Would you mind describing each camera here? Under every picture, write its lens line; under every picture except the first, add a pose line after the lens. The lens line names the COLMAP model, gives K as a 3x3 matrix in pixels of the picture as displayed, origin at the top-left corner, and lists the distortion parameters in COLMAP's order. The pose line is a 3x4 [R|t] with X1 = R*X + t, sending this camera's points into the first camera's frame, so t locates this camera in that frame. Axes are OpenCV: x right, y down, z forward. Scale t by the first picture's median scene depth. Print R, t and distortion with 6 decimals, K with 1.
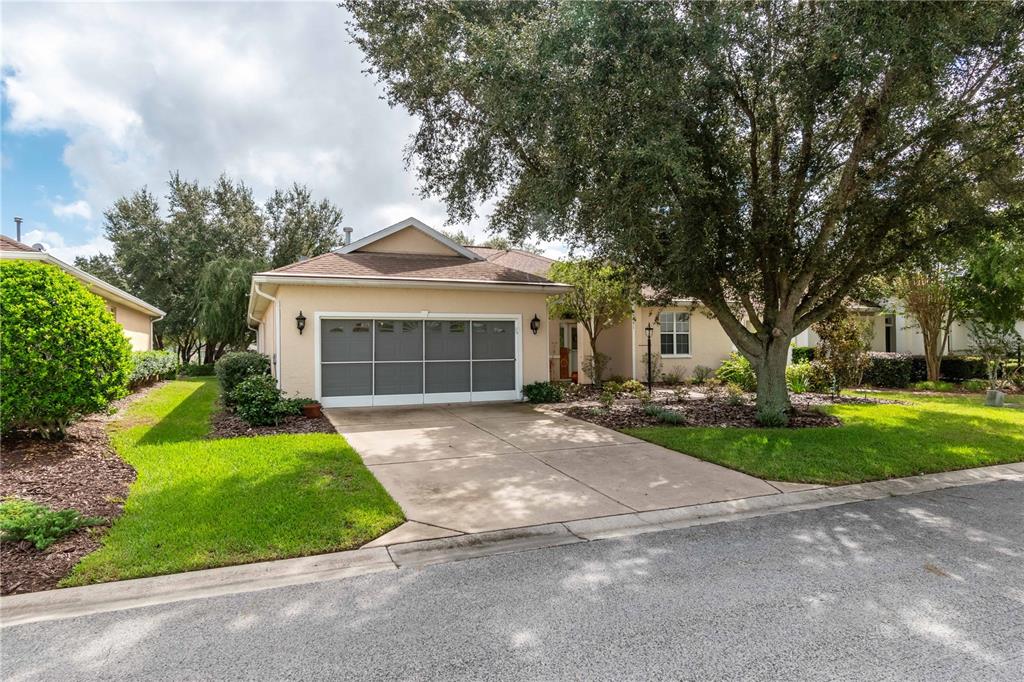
lens RADIAL K [[620.1, 0, 512.0], [0, 620.1, 341.0], [0, 0, 1]] dist [-0.001333, -0.000335]
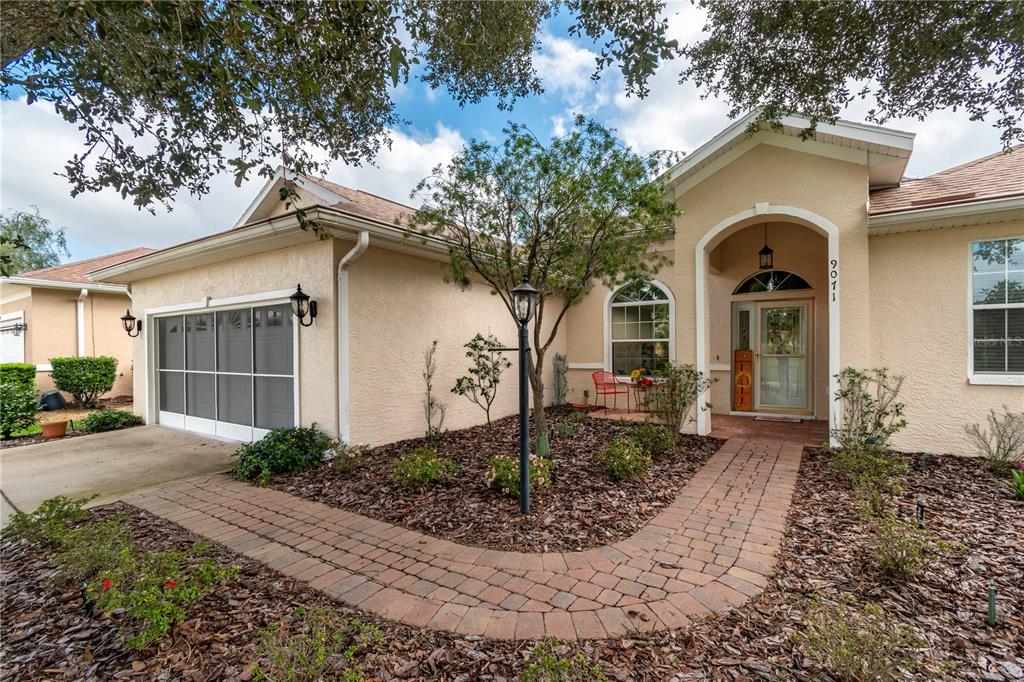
lens RADIAL K [[465.7, 0, 527.1], [0, 465.7, 350.6], [0, 0, 1]] dist [-0.001977, -0.000131]
pose [[0.550070, 0.007919, -0.835081, 0.431238], [0.013542, 0.999739, 0.018400, 0.003649], [0.835009, -0.021430, 0.549819, 0.931739]]
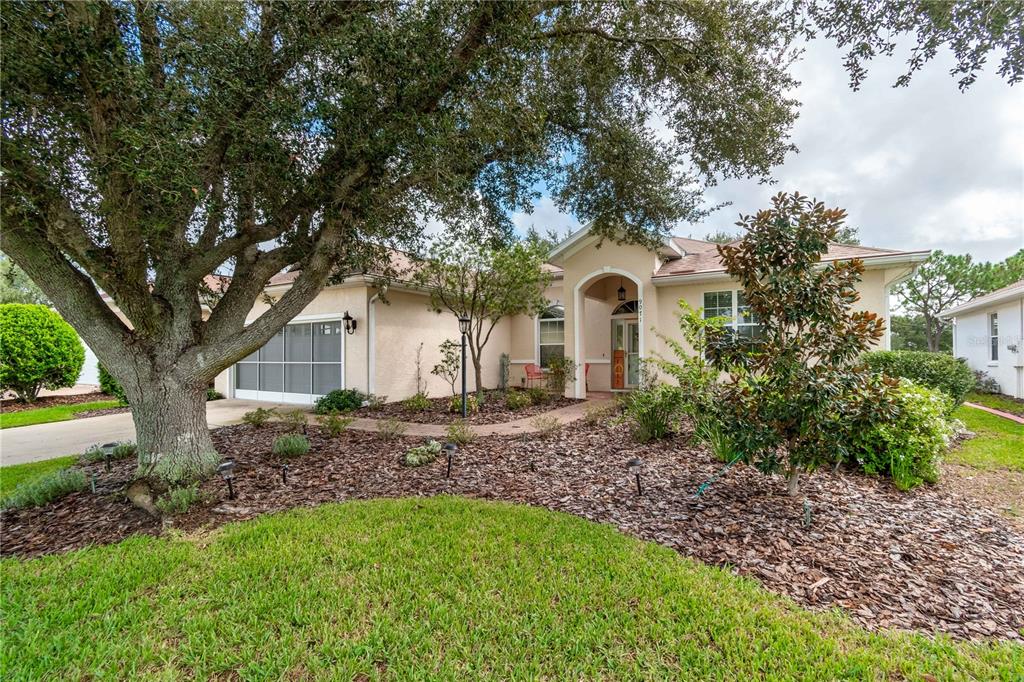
lens RADIAL K [[465.7, 0, 527.1], [0, 465.7, 350.6], [0, 0, 1]] dist [-0.001977, -0.000131]
pose [[0.588234, -0.003593, -0.808683, 0.705185], [0.010423, 0.999941, 0.003139, 0.012690], [0.808624, -0.010275, 0.588237, 0.805400]]
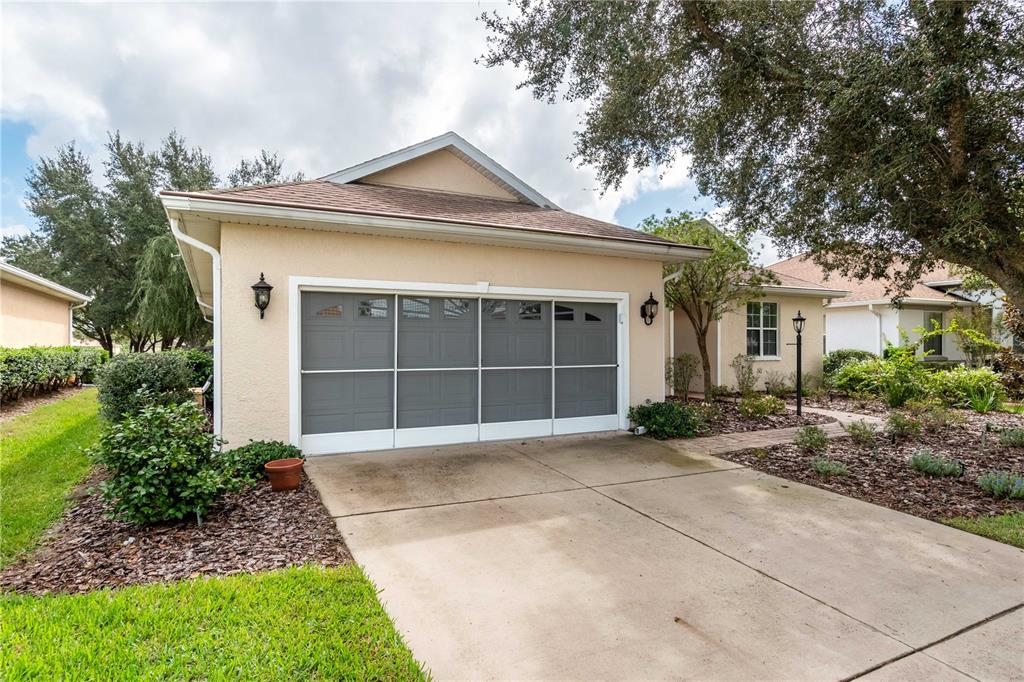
lens RADIAL K [[579.1, 0, 512.0], [0, 579.1, 341.0], [0, 0, 1]] dist [0.003488, 0.000606]
pose [[0.997779, 0.008422, 0.066074, -0.137890], [-0.008609, 0.999960, 0.002537, 0.004876], [-0.066050, -0.003101, 0.997811, 0.422874]]
